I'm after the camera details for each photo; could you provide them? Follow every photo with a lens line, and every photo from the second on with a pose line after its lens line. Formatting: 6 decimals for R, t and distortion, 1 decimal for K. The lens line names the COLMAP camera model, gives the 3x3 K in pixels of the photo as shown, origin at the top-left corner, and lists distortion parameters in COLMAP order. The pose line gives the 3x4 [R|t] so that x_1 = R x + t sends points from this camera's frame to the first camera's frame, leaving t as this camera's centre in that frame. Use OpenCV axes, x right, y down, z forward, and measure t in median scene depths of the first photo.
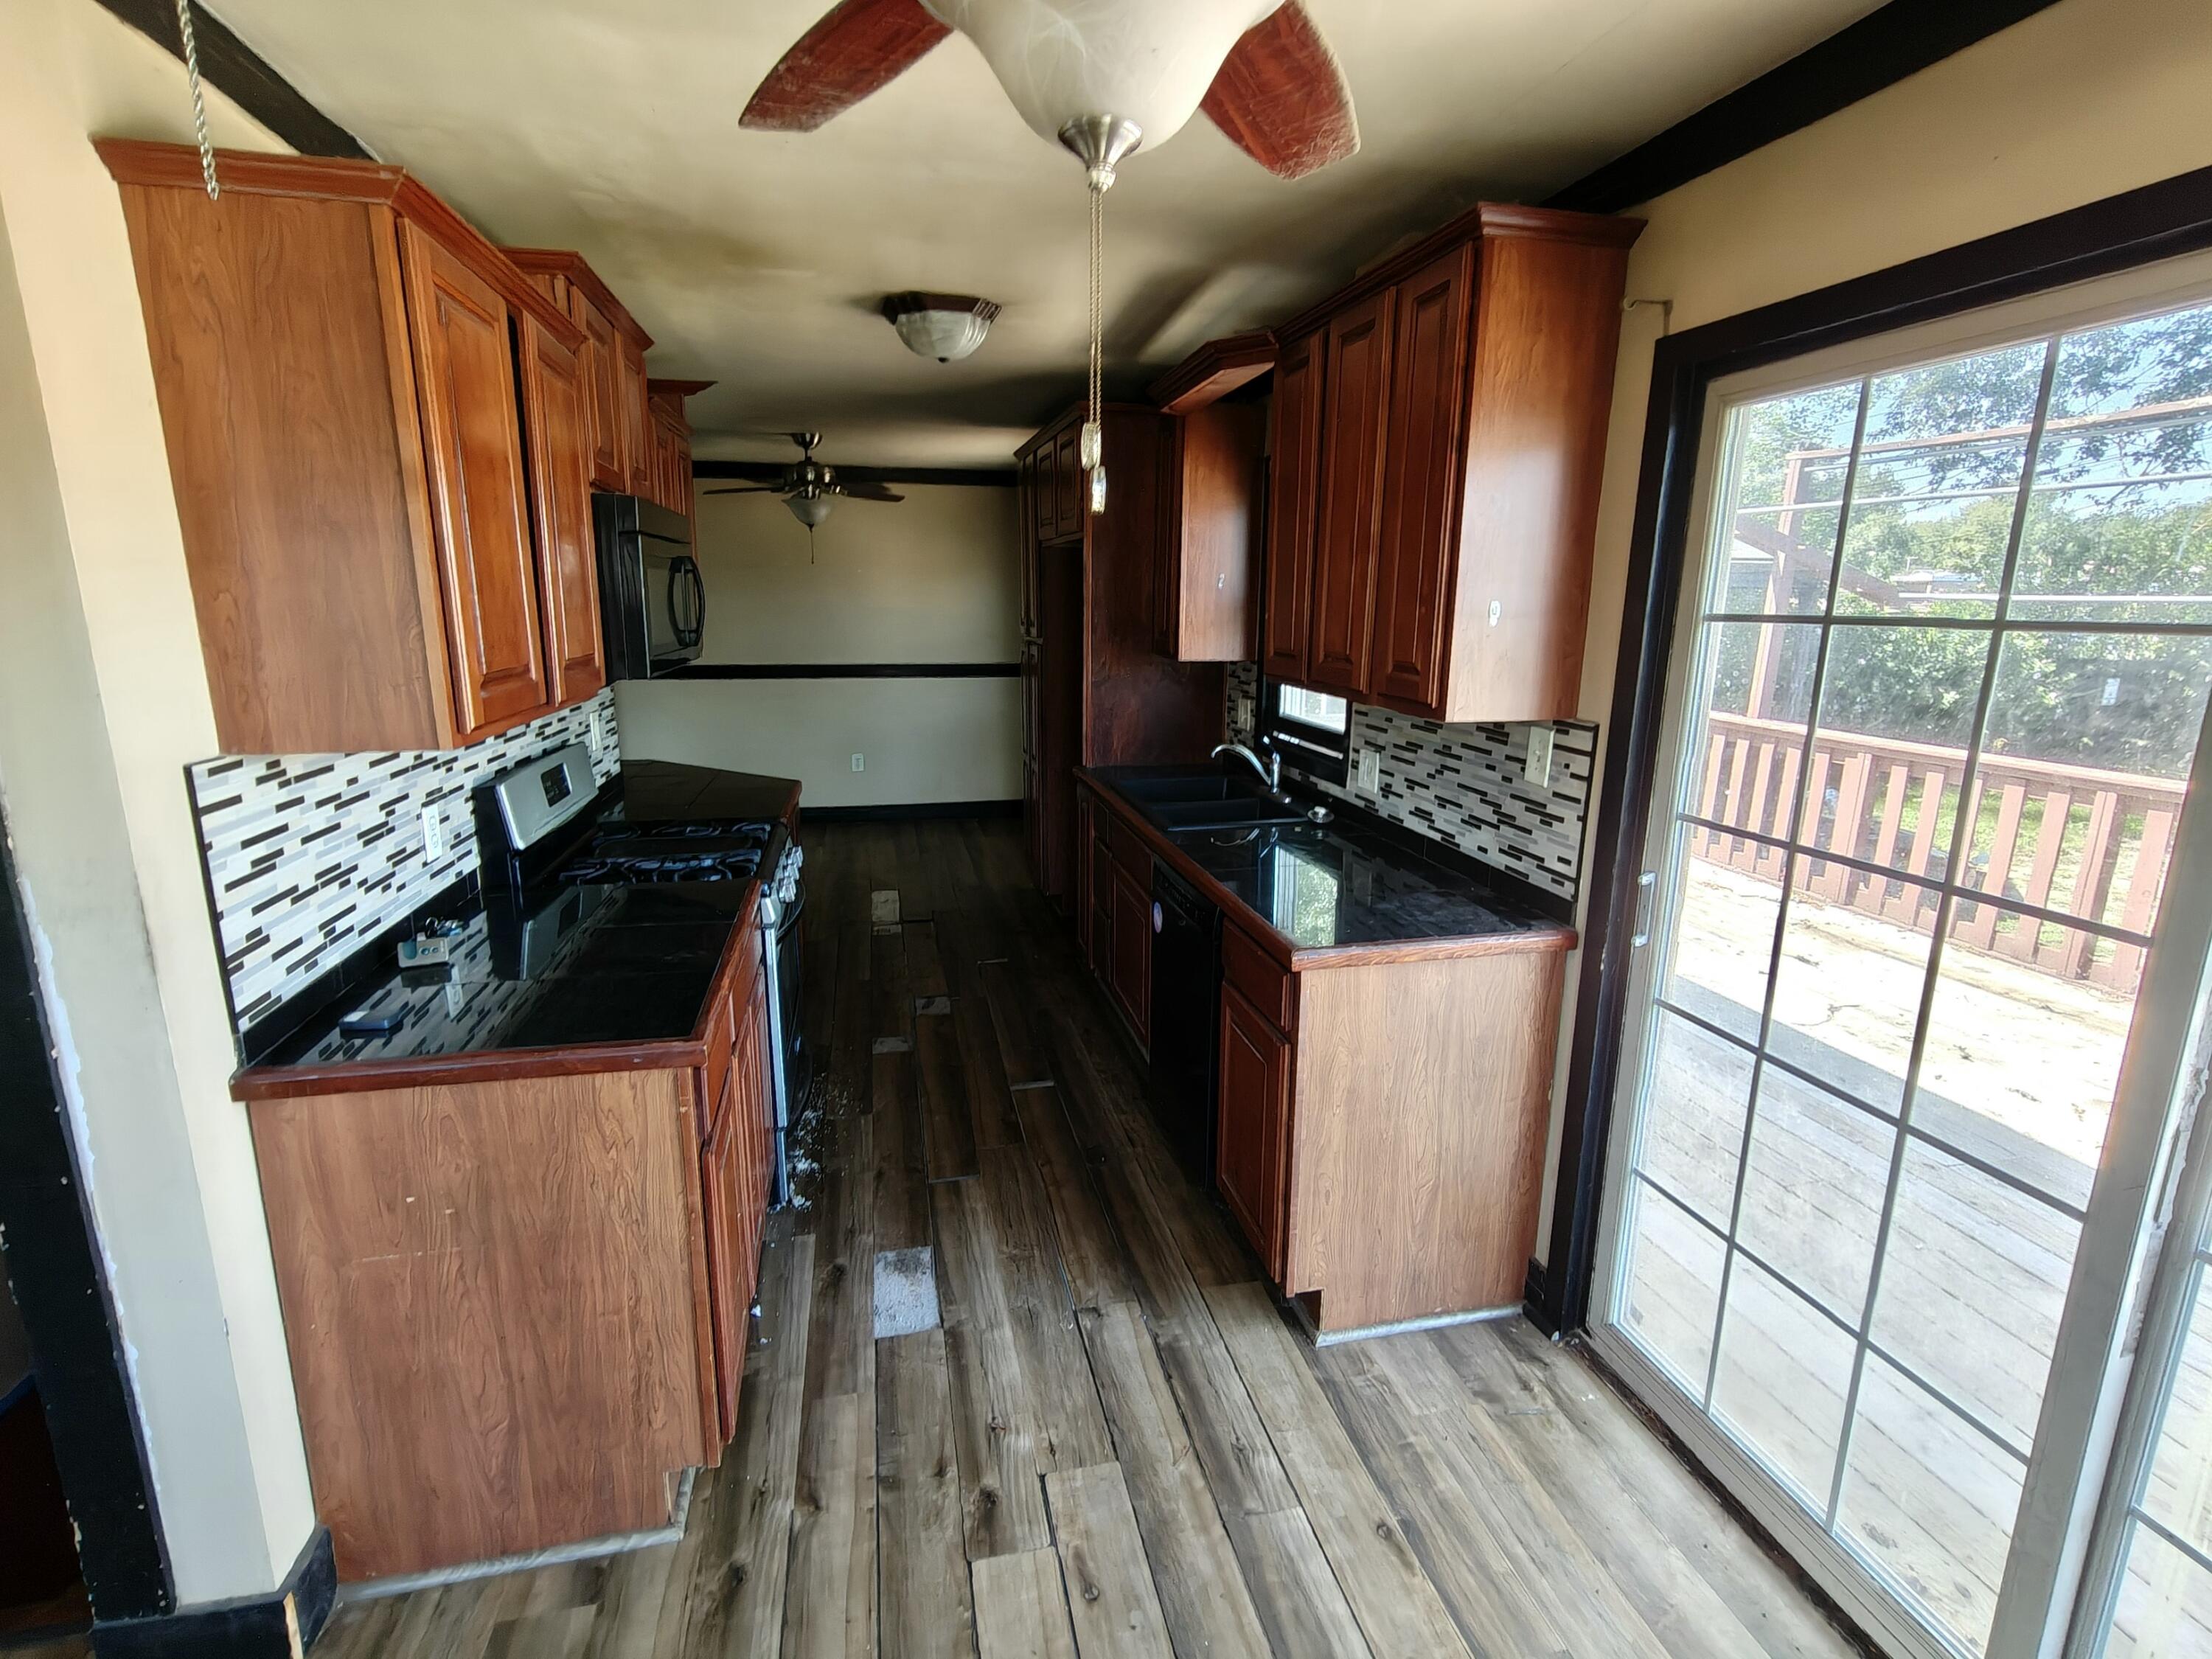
lens RADIAL K [[1046.2, 0, 1102.0], [0, 1046.2, 822.8], [0, 0, 1]] dist [-0.000015, -0.000551]
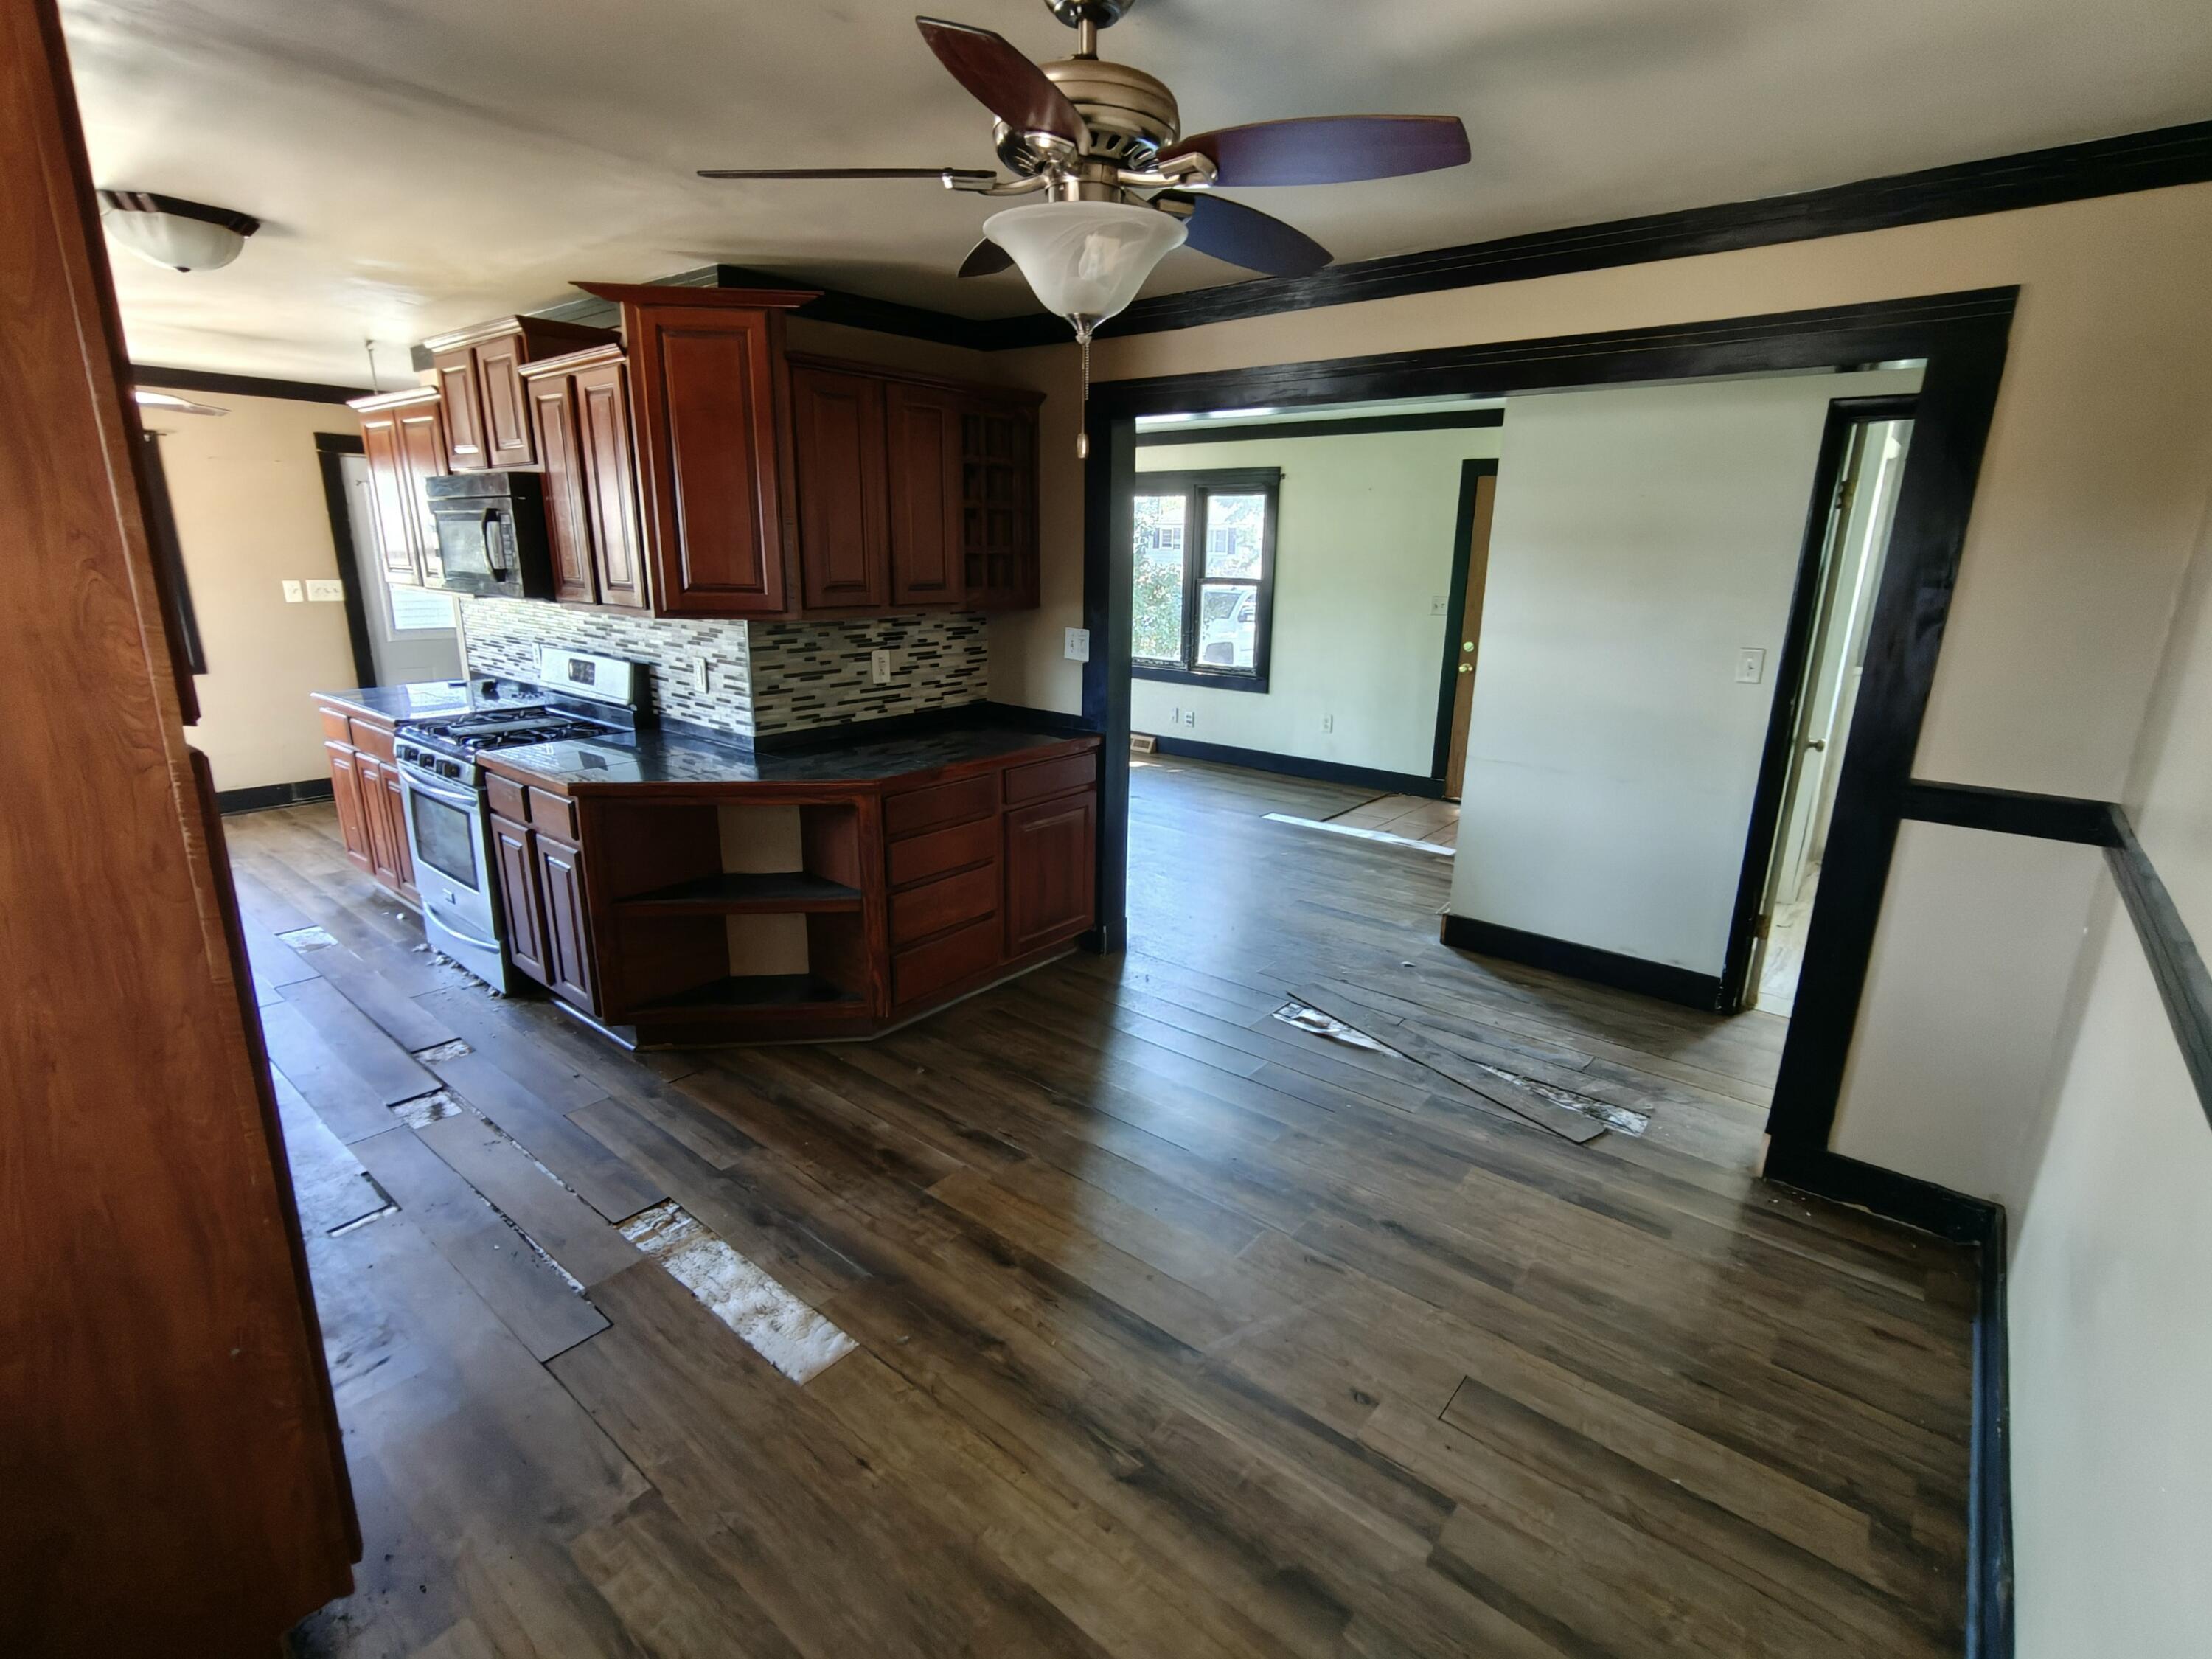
lens RADIAL K [[1045.7, 0, 1115.8], [0, 1045.7, 821.4], [0, 0, 1]] dist [-0.002407, -0.000363]
pose [[-0.782177, 0.139637, -0.607207, -0.216111], [-0.156267, 0.899446, 0.408139, -0.665140], [0.603141, 0.414123, -0.681706, 2.992486]]
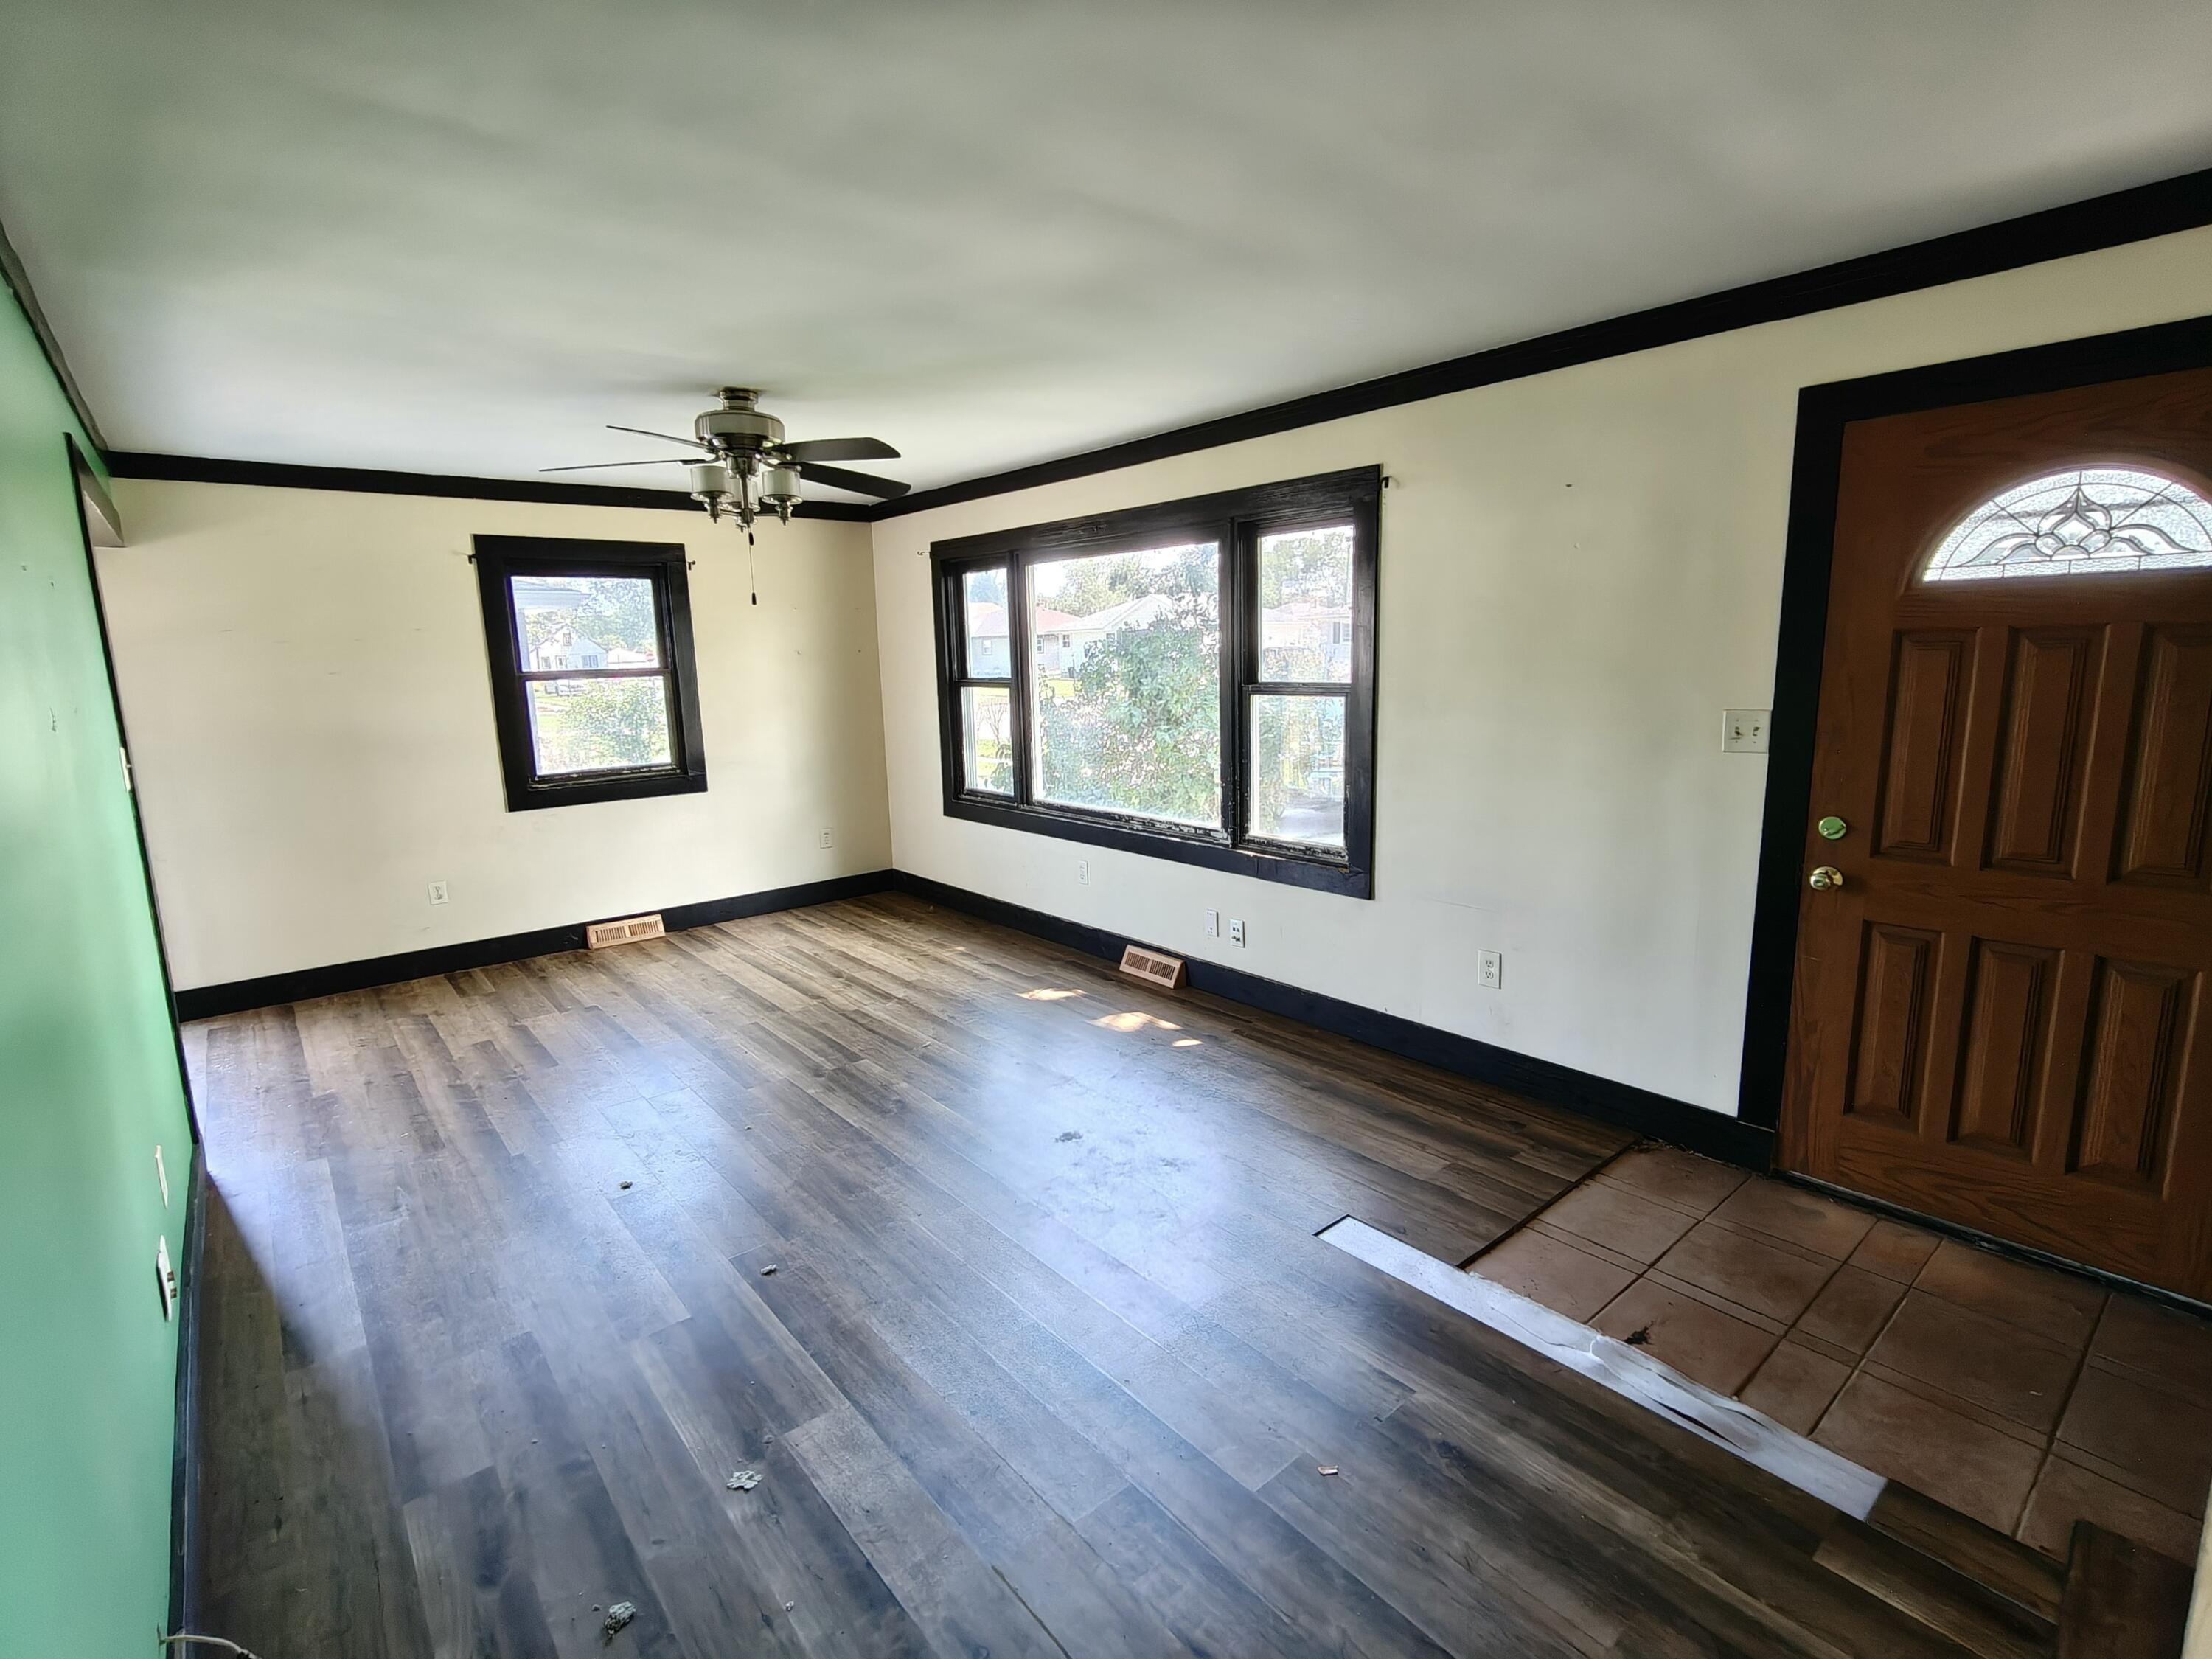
lens RADIAL K [[1046.2, 0, 1102.0], [0, 1046.2, 822.8], [0, 0, 1]] dist [-0.000015, -0.000551]
pose [[-0.888401, 0.084524, -0.451219, -1.464884], [-0.084973, 0.935641, 0.342571, -0.427372], [0.451135, 0.342682, -0.824043, 2.057851]]
